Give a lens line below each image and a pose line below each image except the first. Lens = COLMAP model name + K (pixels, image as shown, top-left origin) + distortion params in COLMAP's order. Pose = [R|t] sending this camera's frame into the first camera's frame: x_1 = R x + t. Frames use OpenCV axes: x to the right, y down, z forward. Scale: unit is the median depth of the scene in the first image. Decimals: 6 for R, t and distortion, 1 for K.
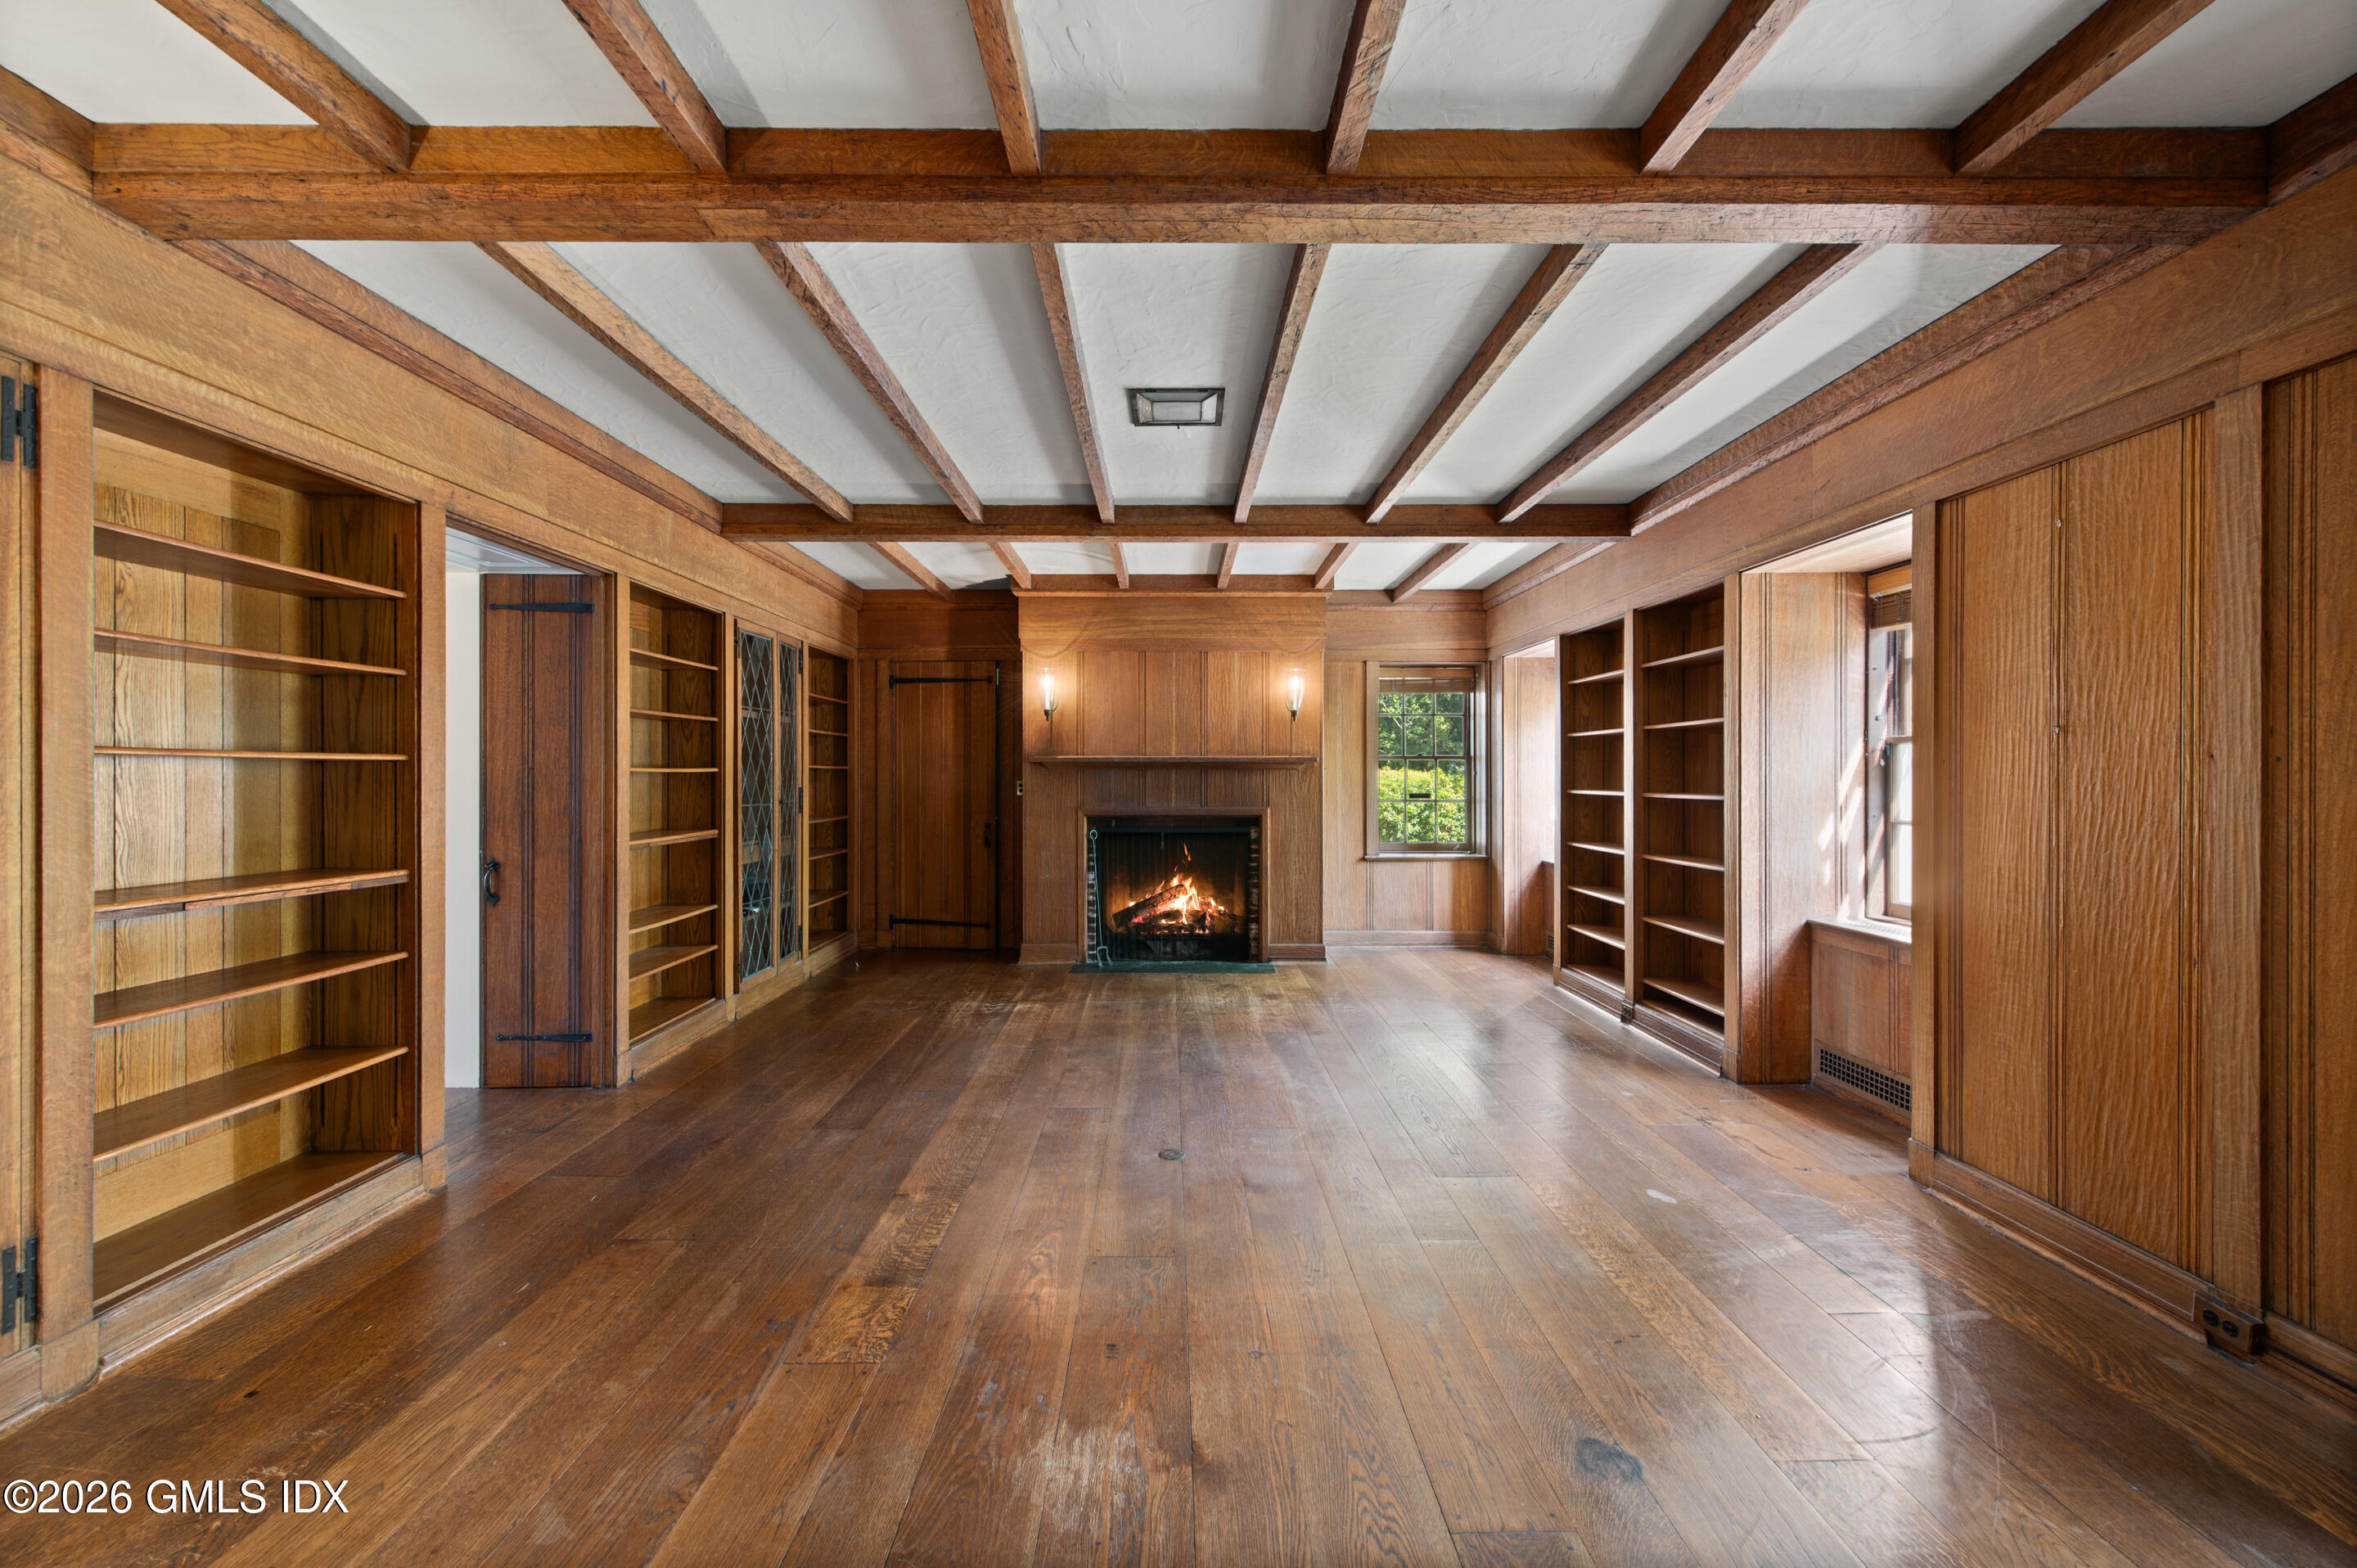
lens RADIAL K [[949.7, 0, 1178.8], [0, 949.7, 769.5], [0, 0, 1]] dist [0.016154, -0.004086]
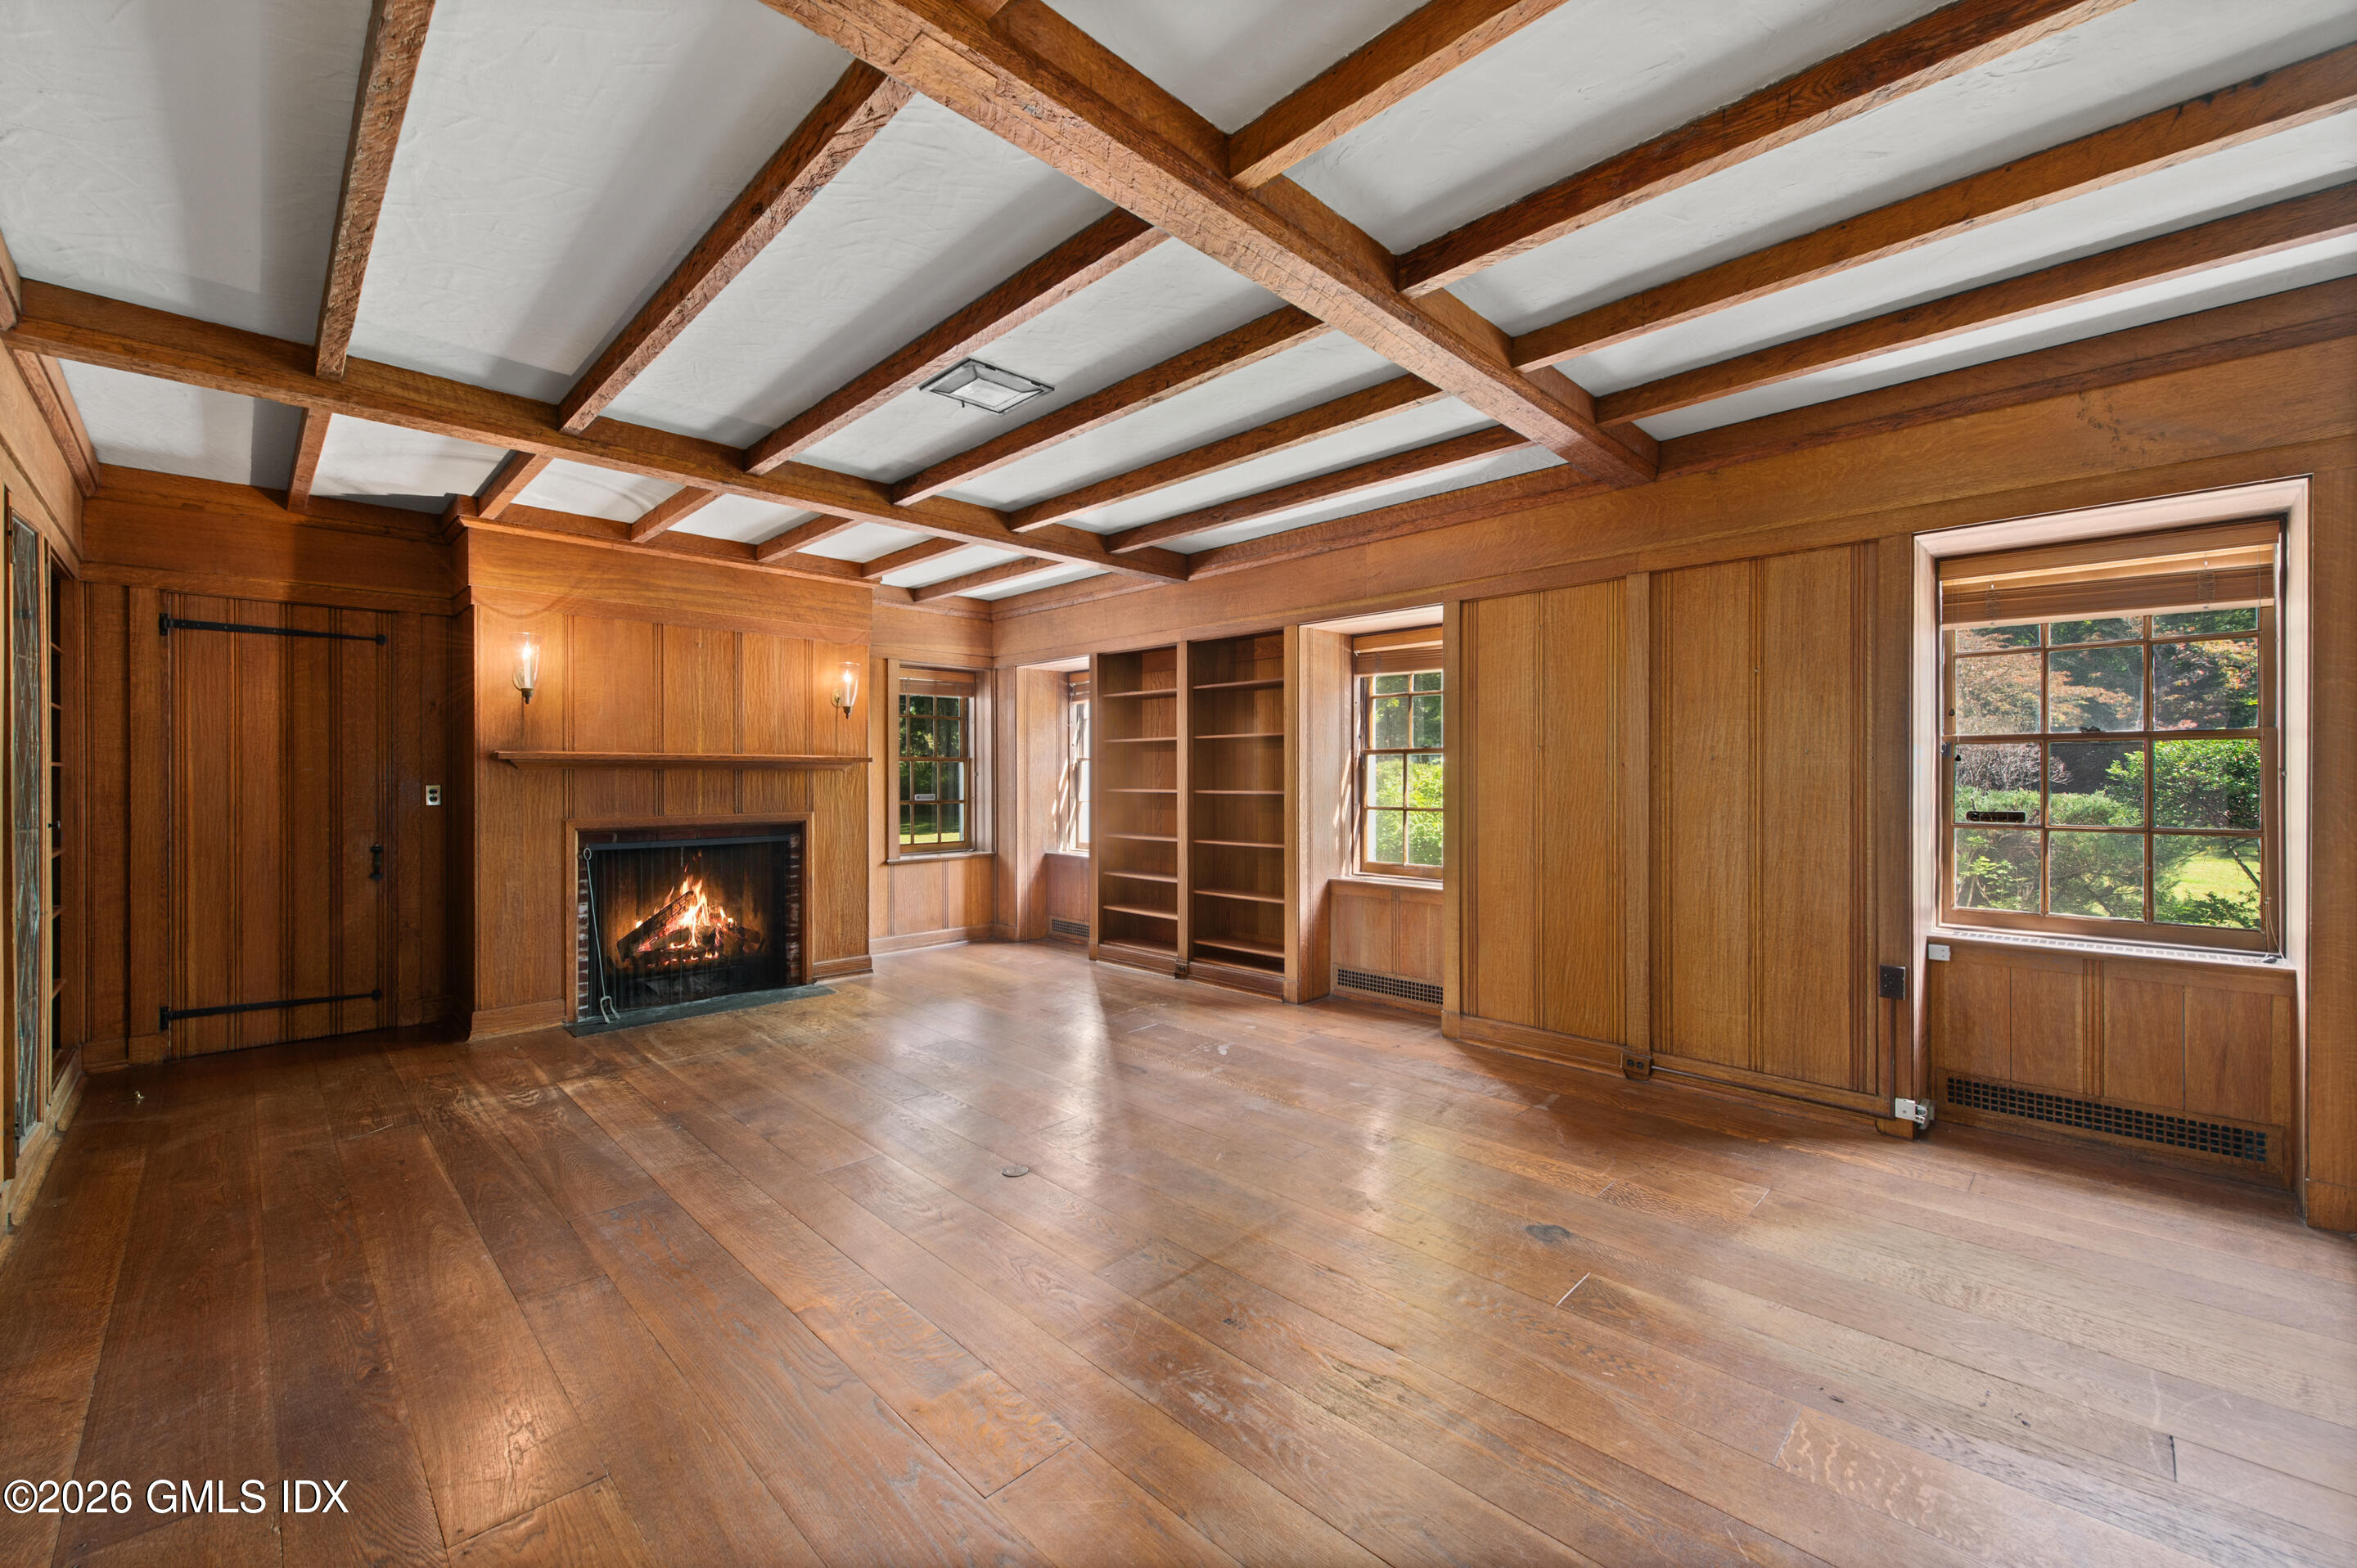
lens RADIAL K [[949.7, 0, 1199.0], [0, 949.7, 770.5], [0, 0, 1]] dist [0.016154, -0.004086]
pose [[0.702176, 0.002938, 0.711997, -0.318620], [-0.002297, 0.999996, -0.001861, 0.001000], [-0.712000, -0.000329, 0.702180, 0.109499]]
